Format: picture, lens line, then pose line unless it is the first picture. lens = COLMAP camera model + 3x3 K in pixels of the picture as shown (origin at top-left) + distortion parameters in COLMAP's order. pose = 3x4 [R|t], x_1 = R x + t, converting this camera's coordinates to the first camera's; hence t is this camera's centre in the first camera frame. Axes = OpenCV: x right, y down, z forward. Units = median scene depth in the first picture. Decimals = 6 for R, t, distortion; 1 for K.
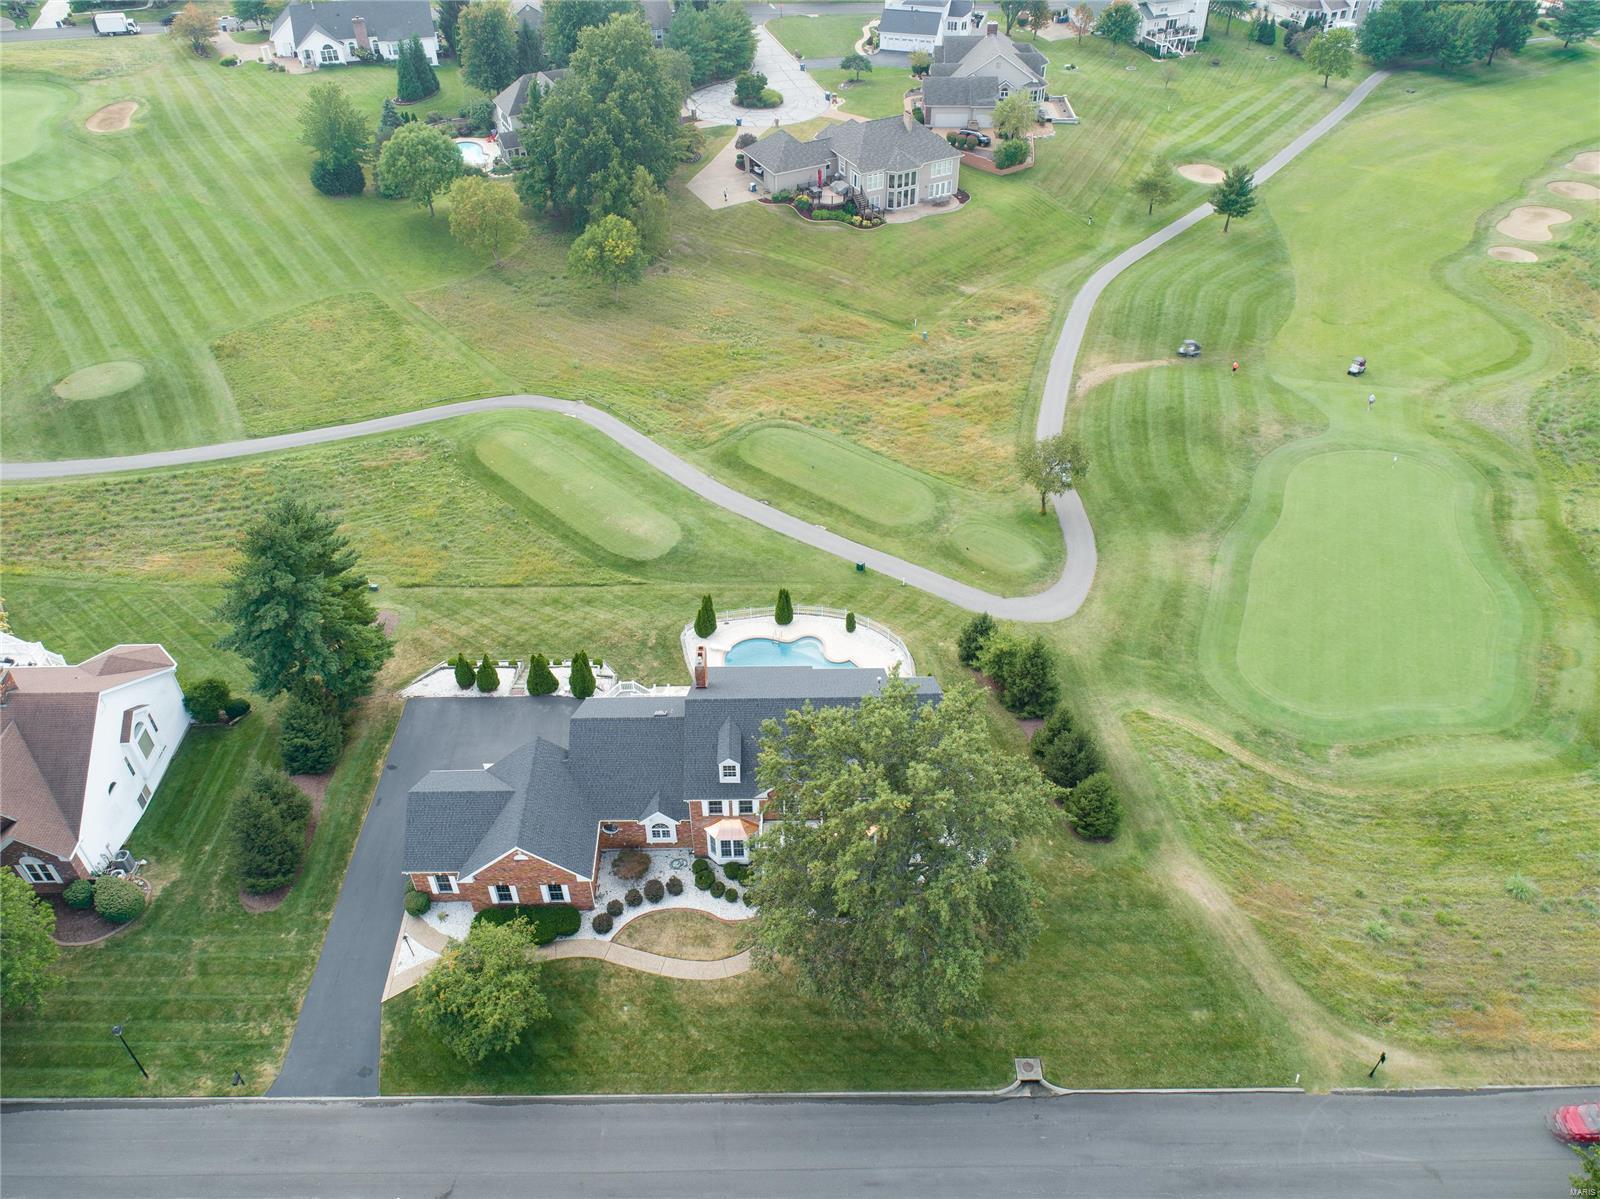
lens RADIAL K [[1279.3, 0, 858.6], [0, 1279.3, 598.3], [0, 0, 1]] dist [0.019103, -0.051823]
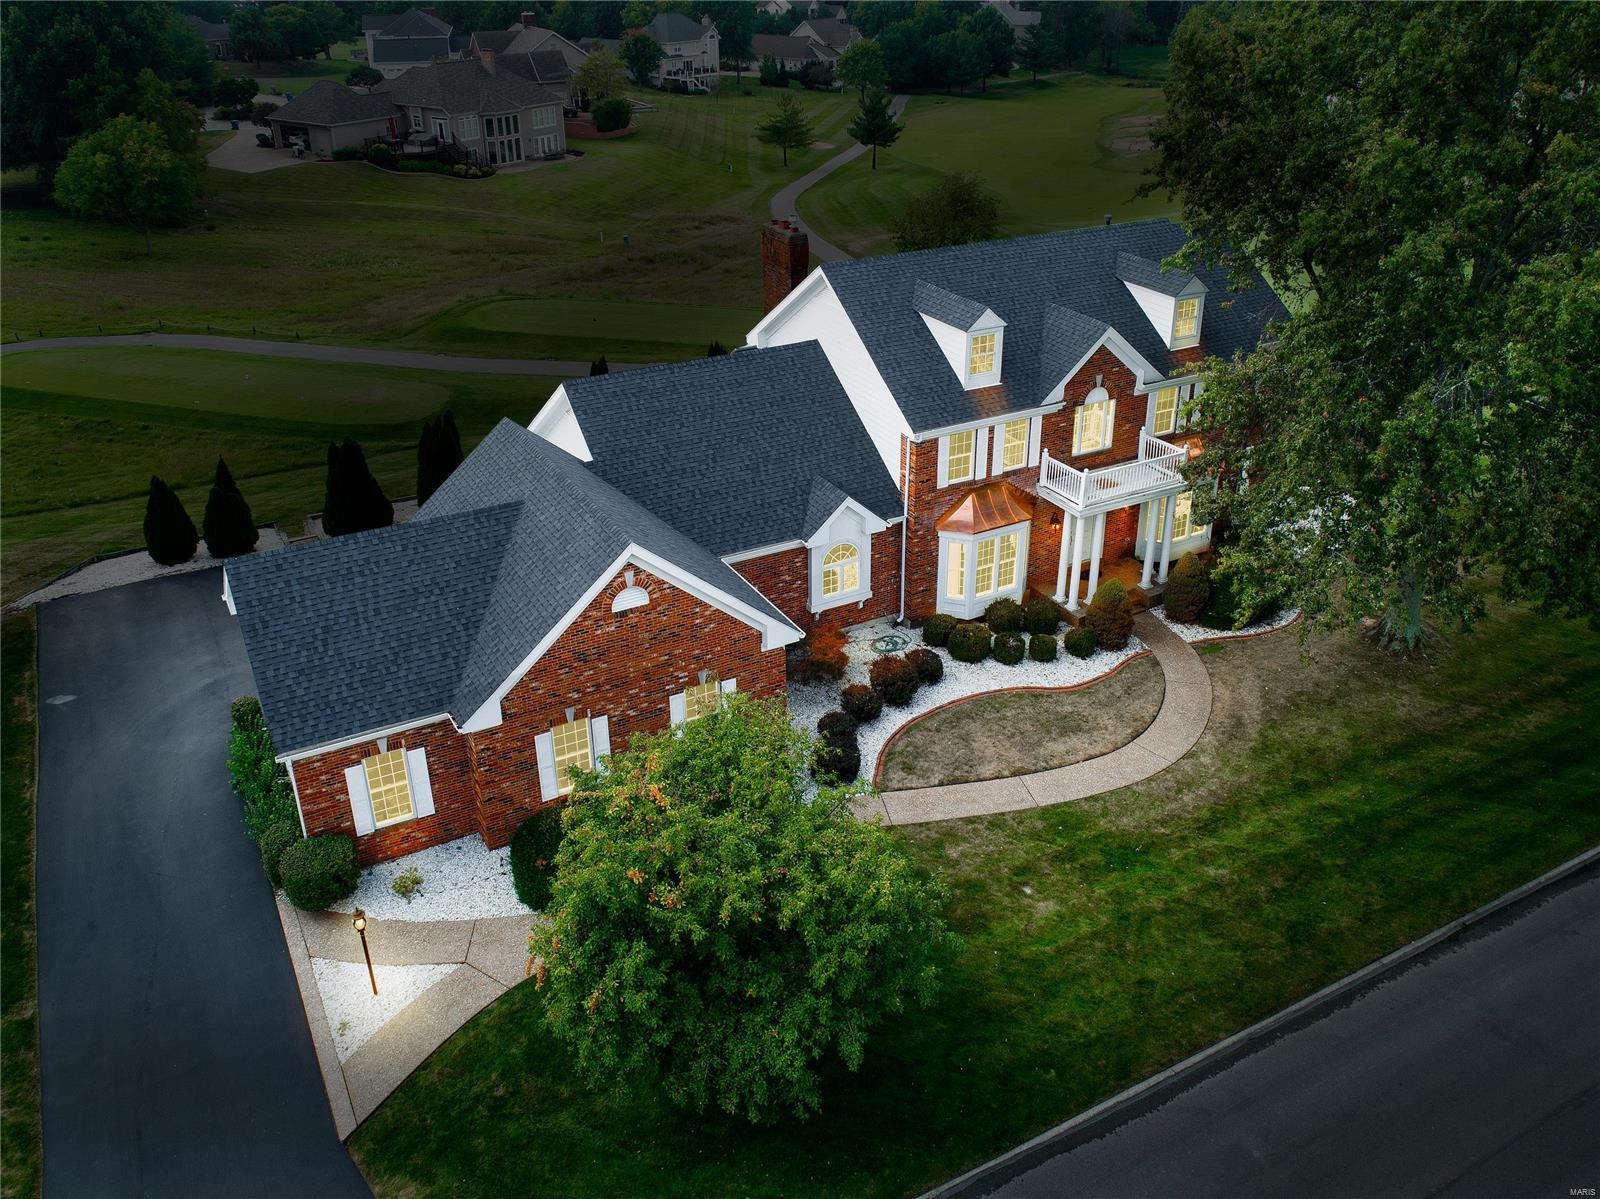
lens RADIAL K [[1279.3, 0, 858.6], [0, 1279.3, 598.3], [0, 0, 1]] dist [0.019103, -0.051823]
pose [[0.872347, -0.224298, 0.434397, -0.345607], [0.323339, 0.931156, -0.168526, 0.269229], [-0.366691, 0.287471, 0.884815, 0.618086]]
